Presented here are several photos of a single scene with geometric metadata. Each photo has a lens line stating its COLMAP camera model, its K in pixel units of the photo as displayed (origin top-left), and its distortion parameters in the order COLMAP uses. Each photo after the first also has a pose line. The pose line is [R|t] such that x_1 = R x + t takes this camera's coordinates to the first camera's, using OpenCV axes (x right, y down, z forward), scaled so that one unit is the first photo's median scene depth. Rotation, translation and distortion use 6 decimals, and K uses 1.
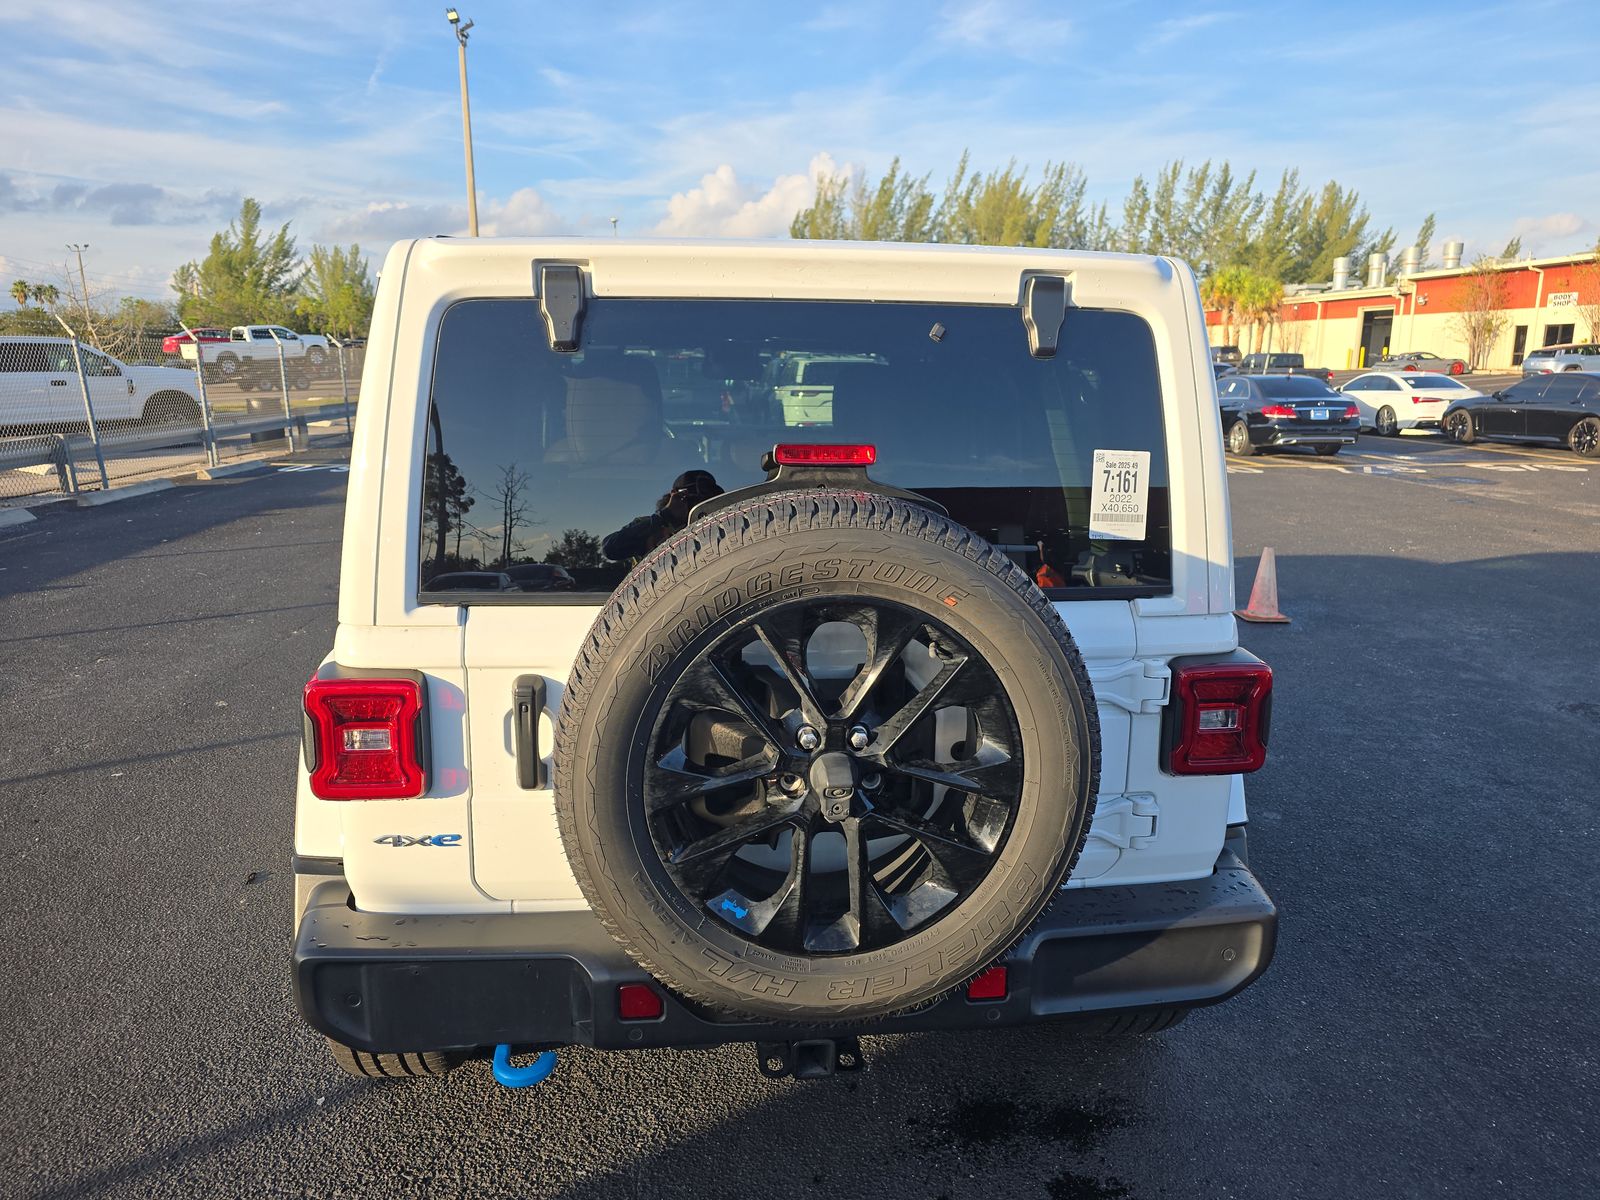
lens RADIAL K [[1092.8, 0, 800.0], [0, 1092.8, 600.0], [0, 0, 1]] dist [0.013078, -0.006139]
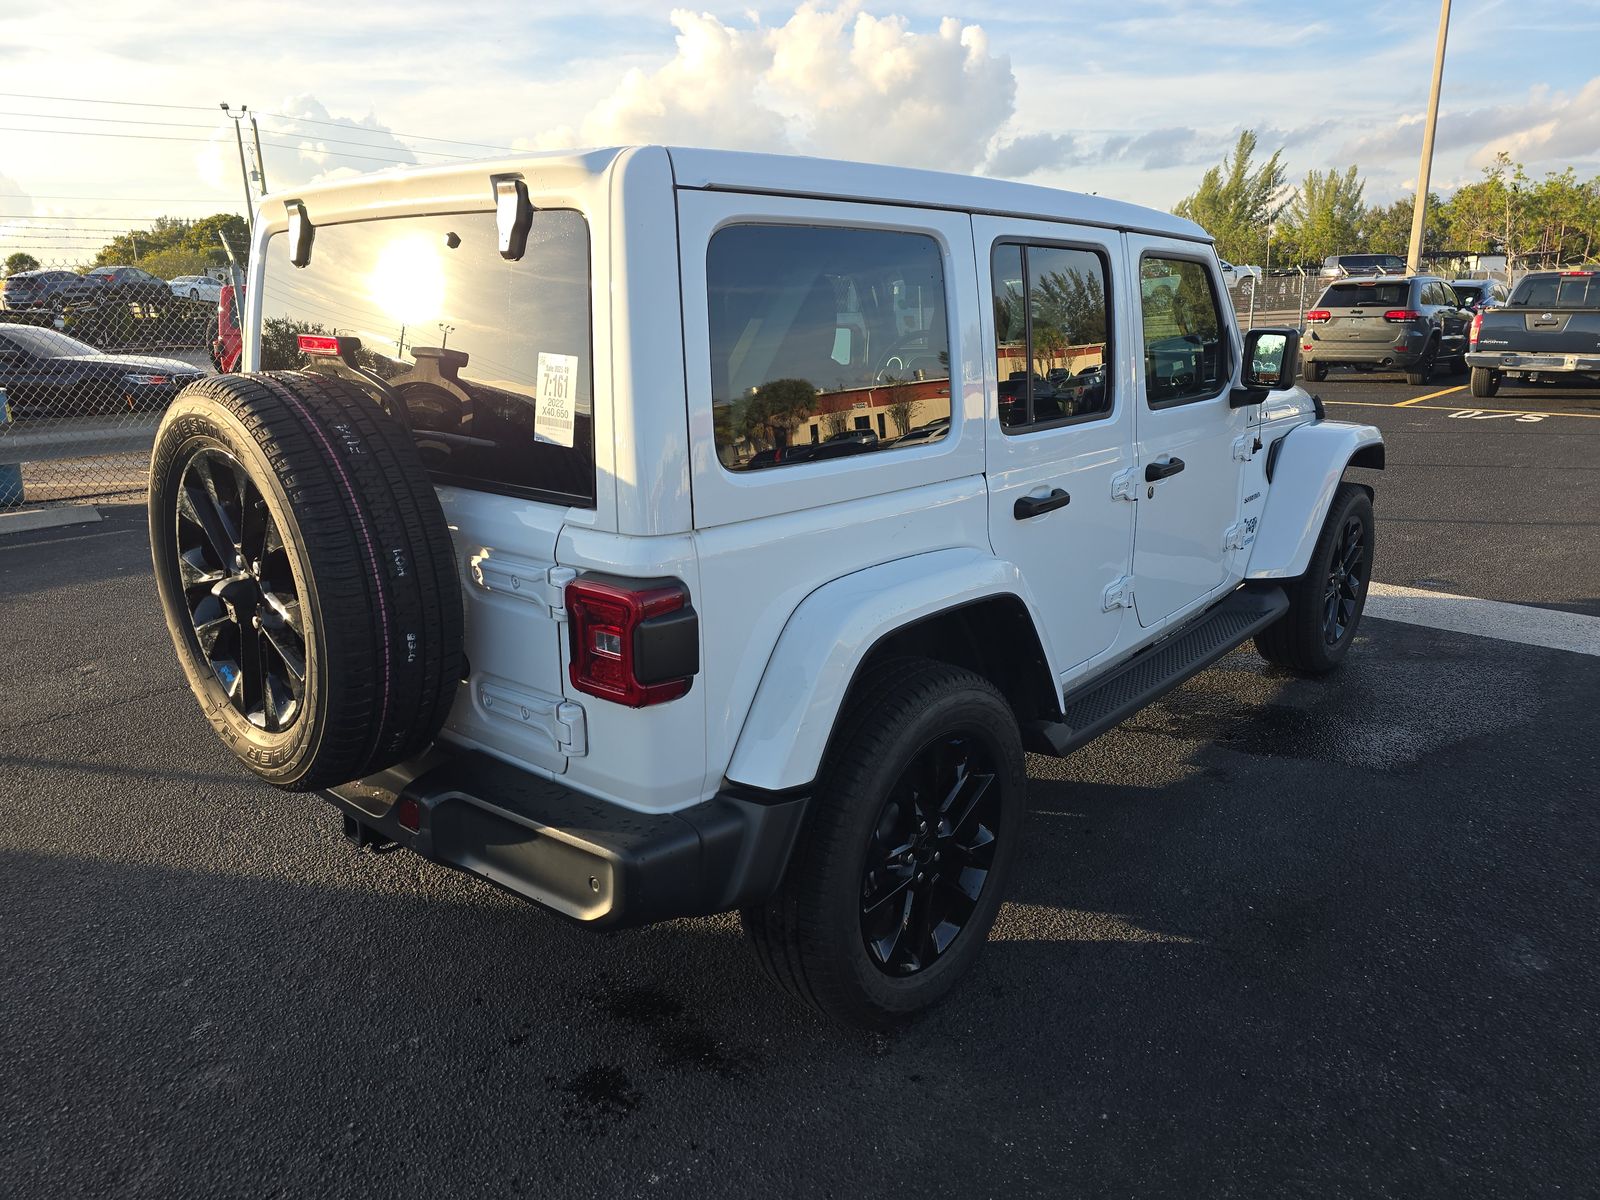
lens RADIAL K [[1092.8, 0, 800.0], [0, 1092.8, 600.0], [0, 0, 1]] dist [0.013078, -0.006139]
pose [[0.668393, 0.182726, -0.721015, 0.233575], [-0.140083, 0.982933, 0.119245, -0.012952], [0.730498, 0.021300, 0.682582, 0.094072]]
